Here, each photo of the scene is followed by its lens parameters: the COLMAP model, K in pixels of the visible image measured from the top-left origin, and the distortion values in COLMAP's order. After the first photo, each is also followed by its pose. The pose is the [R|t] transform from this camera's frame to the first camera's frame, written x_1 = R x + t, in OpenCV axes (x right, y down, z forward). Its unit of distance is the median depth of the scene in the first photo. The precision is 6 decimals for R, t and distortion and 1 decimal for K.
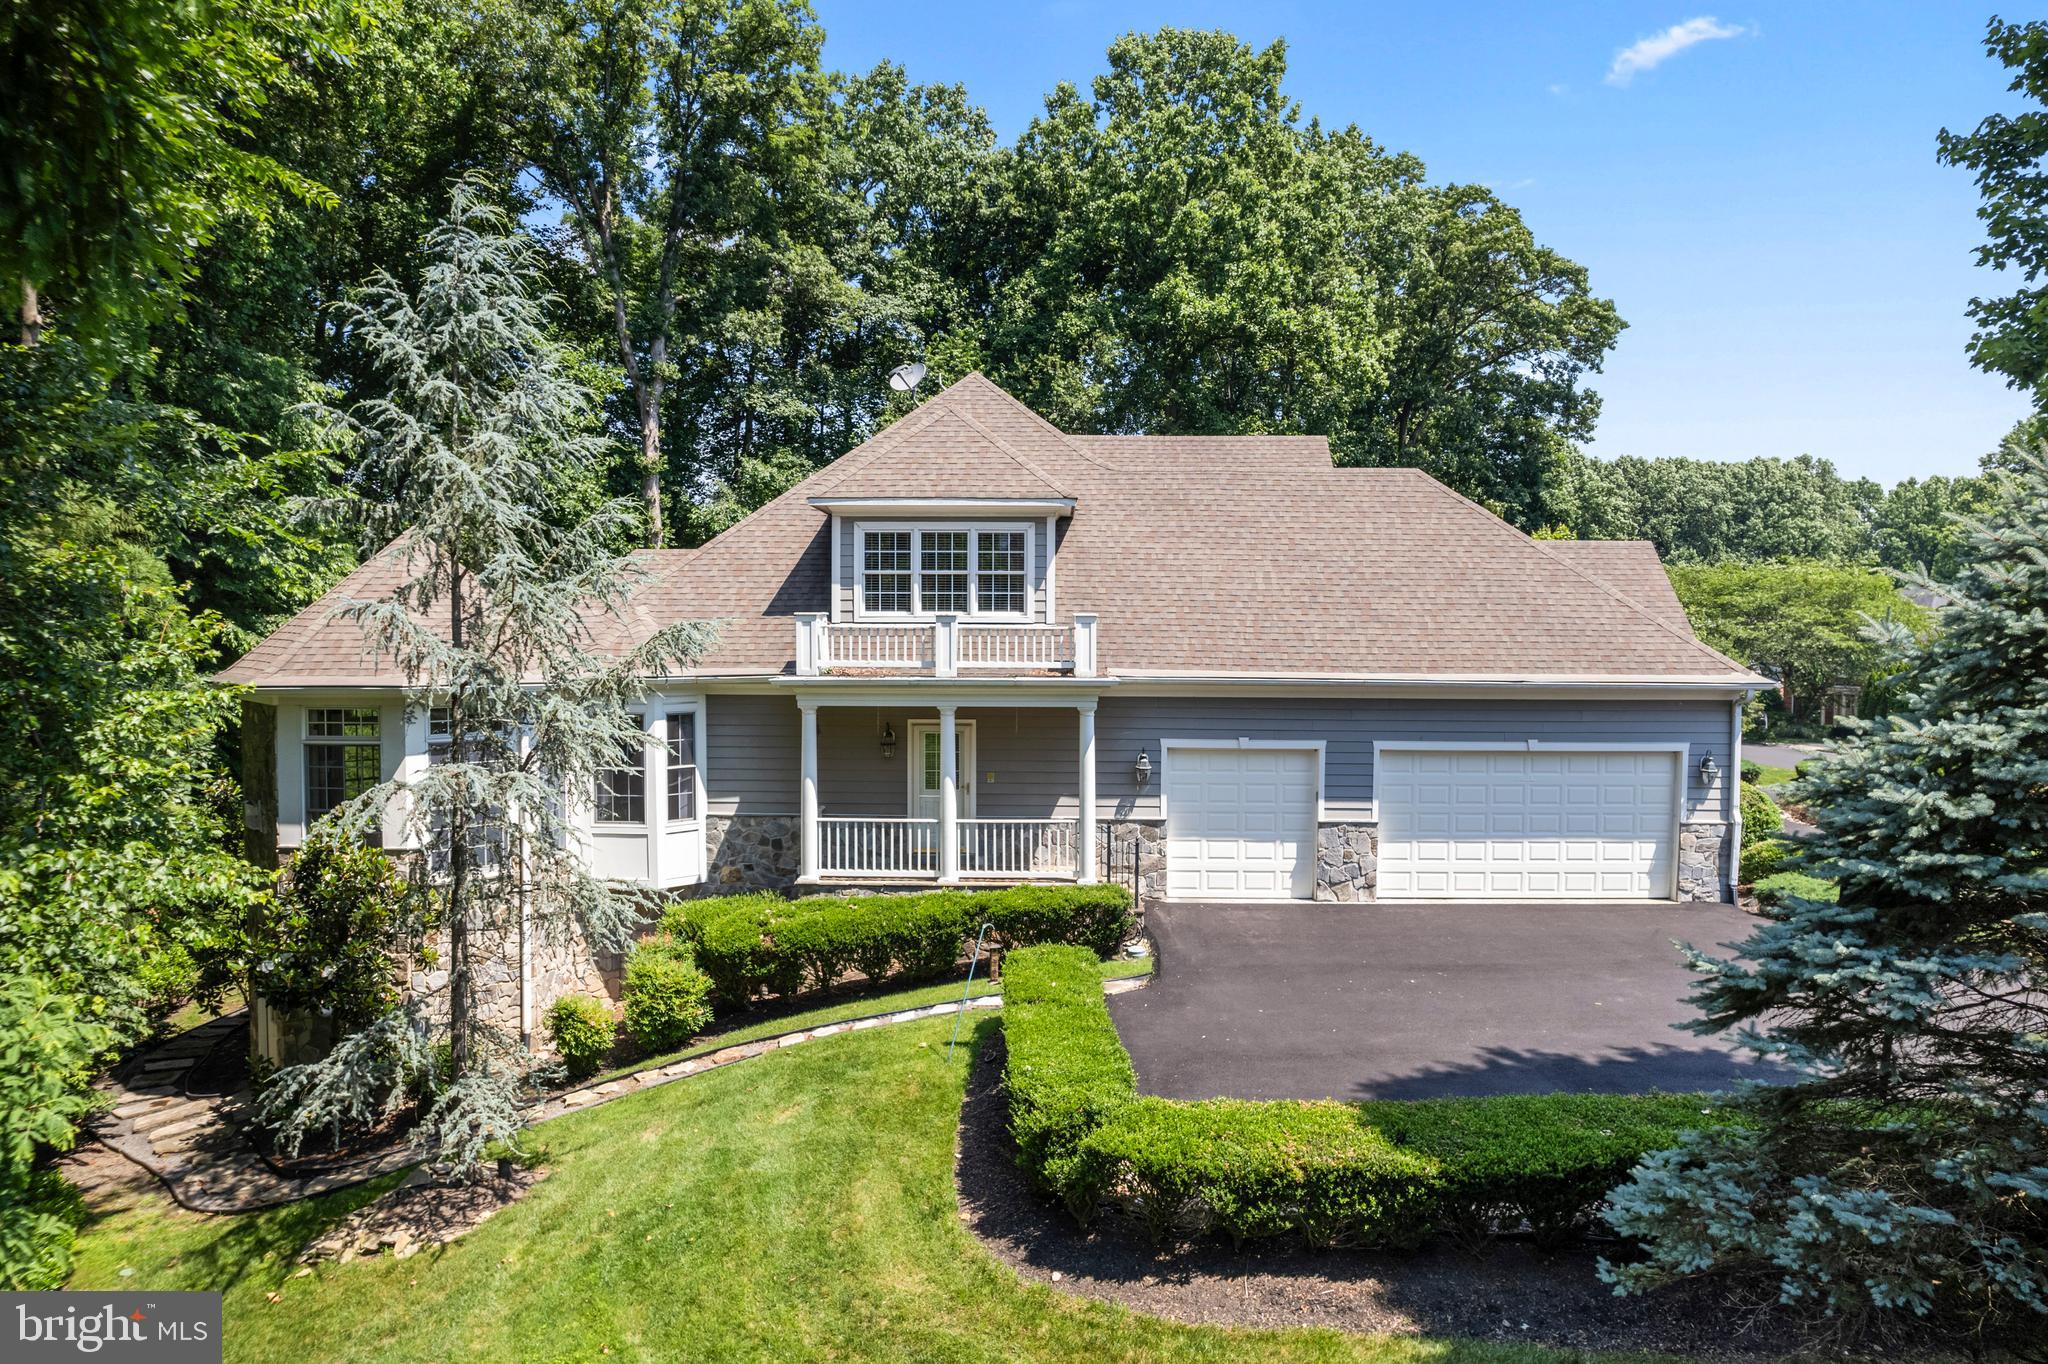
lens RADIAL K [[1313.1, 0, 1025.2], [0, 1313.1, 685.2], [0, 0, 1]] dist [-0.046837, 0.037019]
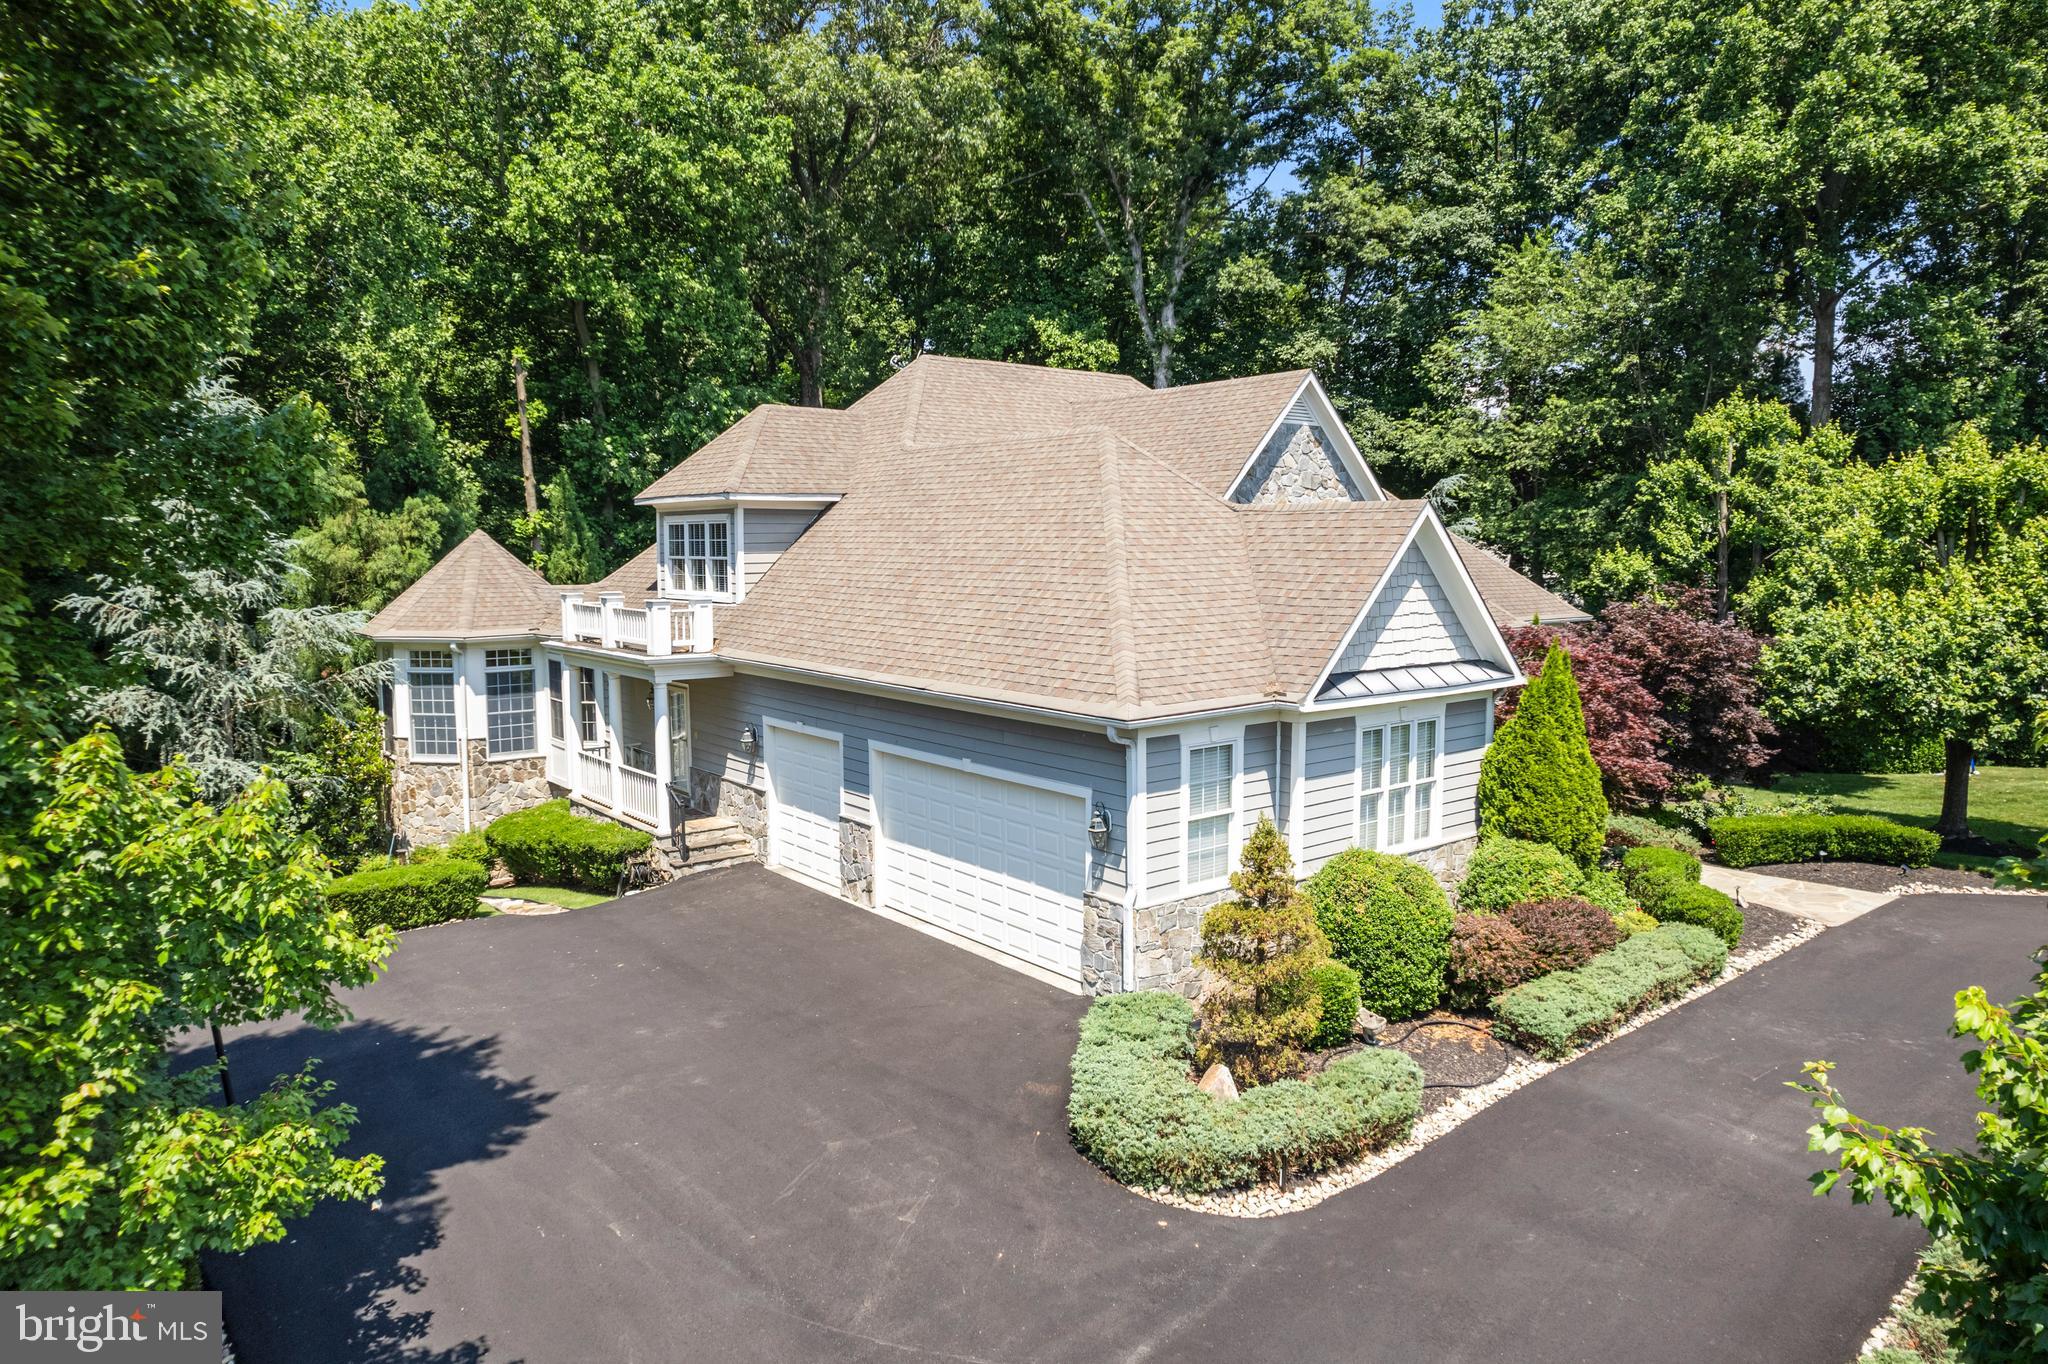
lens RADIAL K [[1313.1, 0, 1015.0], [0, 1313.1, 677.4], [0, 0, 1]] dist [-0.046837, 0.037019]
pose [[0.608835, 0.073120, -0.789920, 1.066608], [-0.000847, 0.995803, 0.091524, -0.087295], [0.793296, -0.055054, 0.606342, 0.518020]]
